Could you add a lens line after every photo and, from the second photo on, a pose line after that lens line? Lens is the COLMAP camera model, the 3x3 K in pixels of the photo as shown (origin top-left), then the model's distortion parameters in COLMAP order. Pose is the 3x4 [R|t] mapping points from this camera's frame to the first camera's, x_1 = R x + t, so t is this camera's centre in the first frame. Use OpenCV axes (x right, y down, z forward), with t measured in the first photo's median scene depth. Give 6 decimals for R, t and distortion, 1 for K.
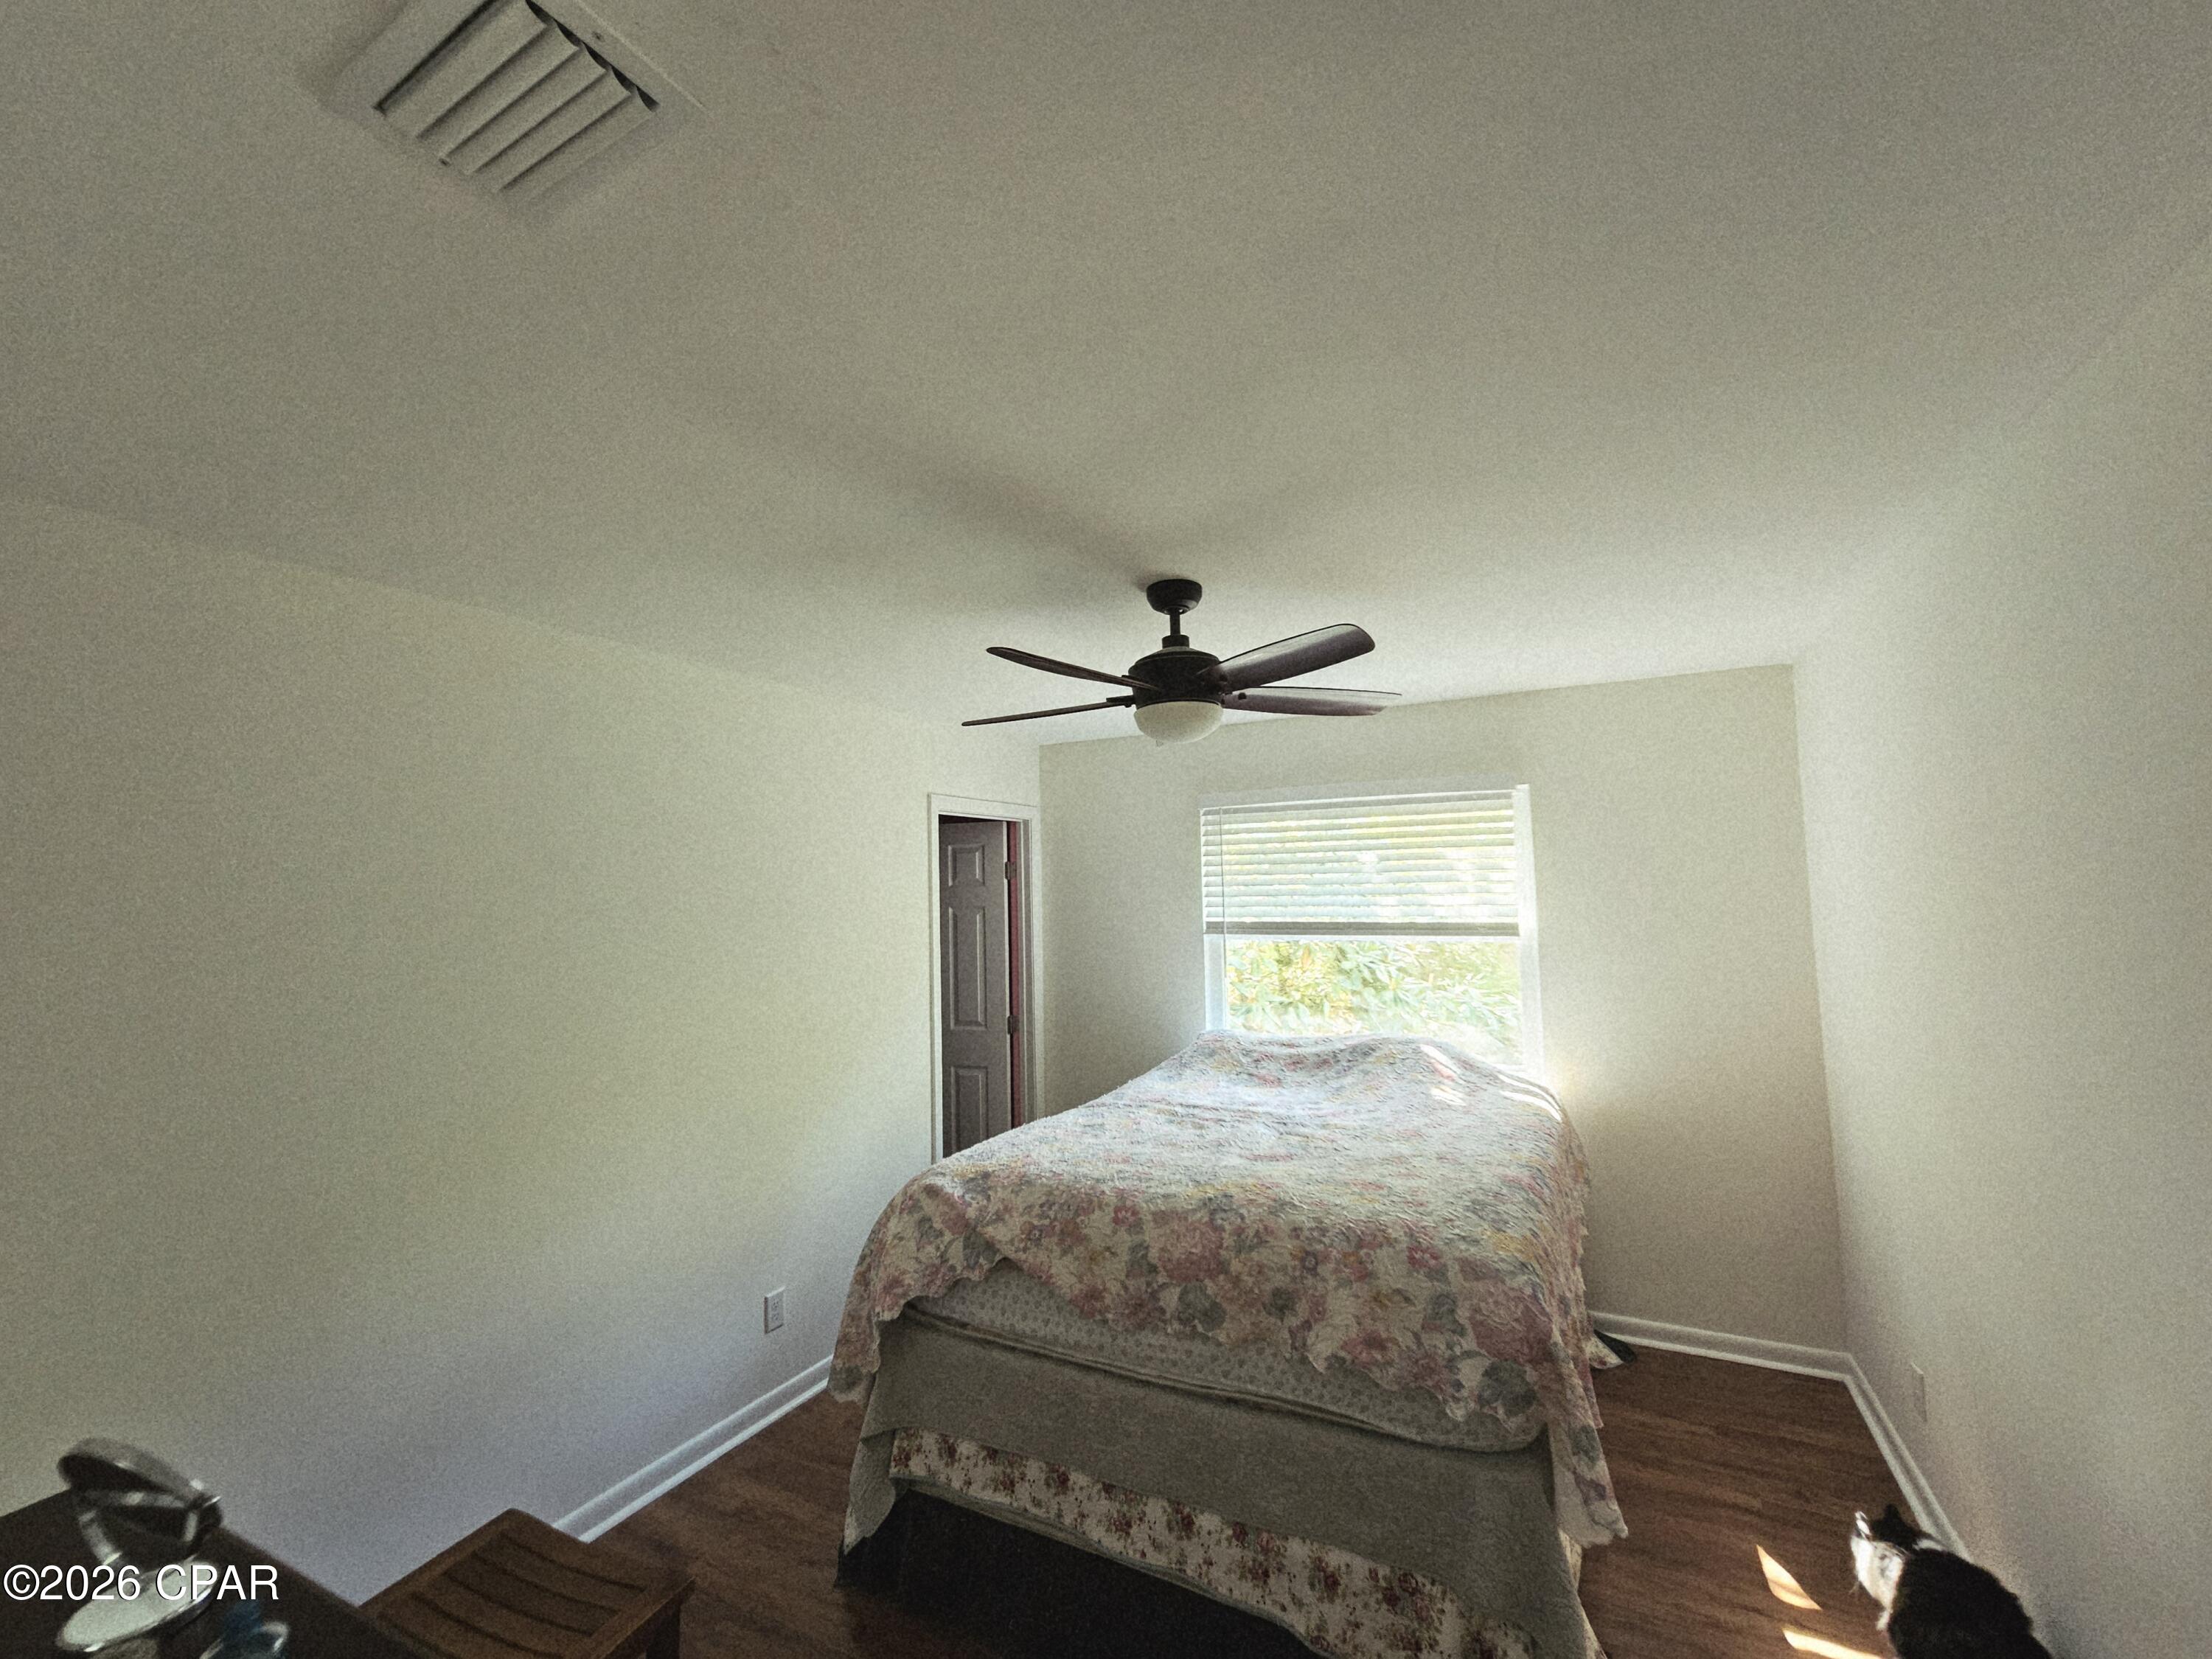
lens RADIAL K [[907.5, 0, 1115.2], [0, 907.5, 830.0], [0, 0, 1]] dist [0.001910, 0.000797]
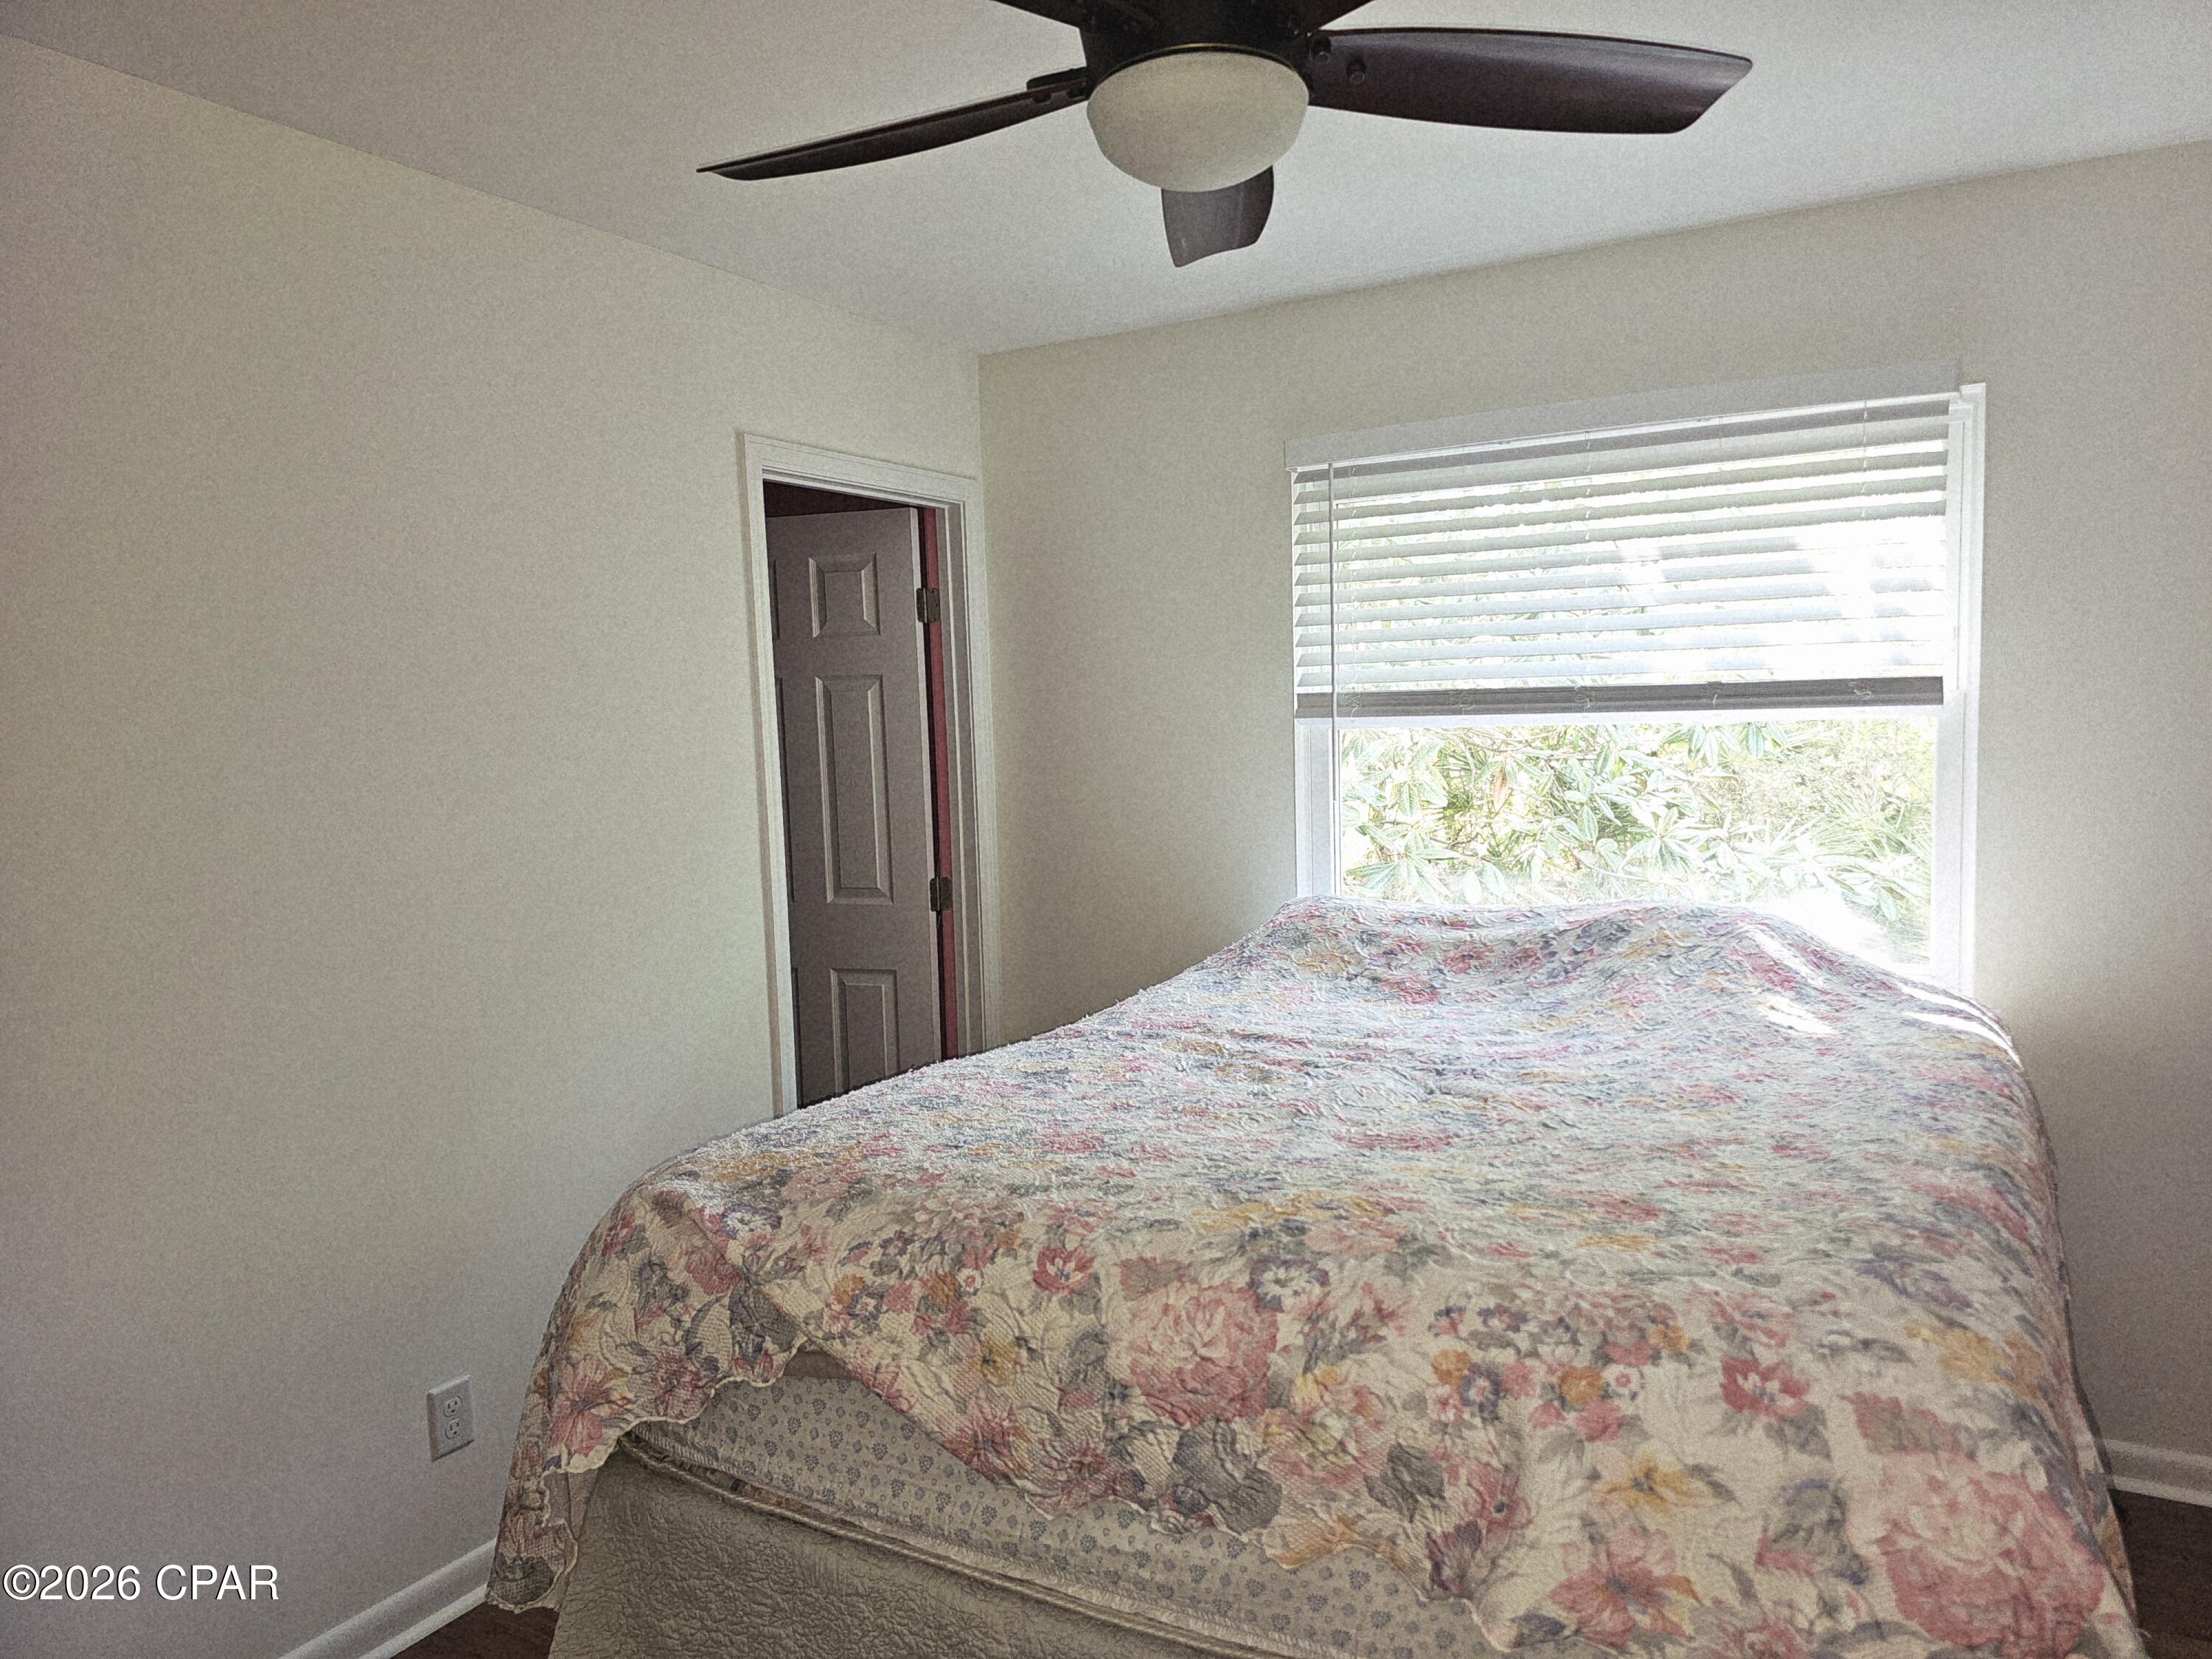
lens RADIAL K [[1485.5, 0, 1120.1], [0, 1485.5, 835.9], [0, 0, 1]] dist [0.060863, -0.060316]
pose [[0.999133, -0.002989, -0.041519, 0.065015], [0.009351, 0.988046, 0.153877, 0.096750], [0.040563, -0.154131, 0.987217, 0.292379]]
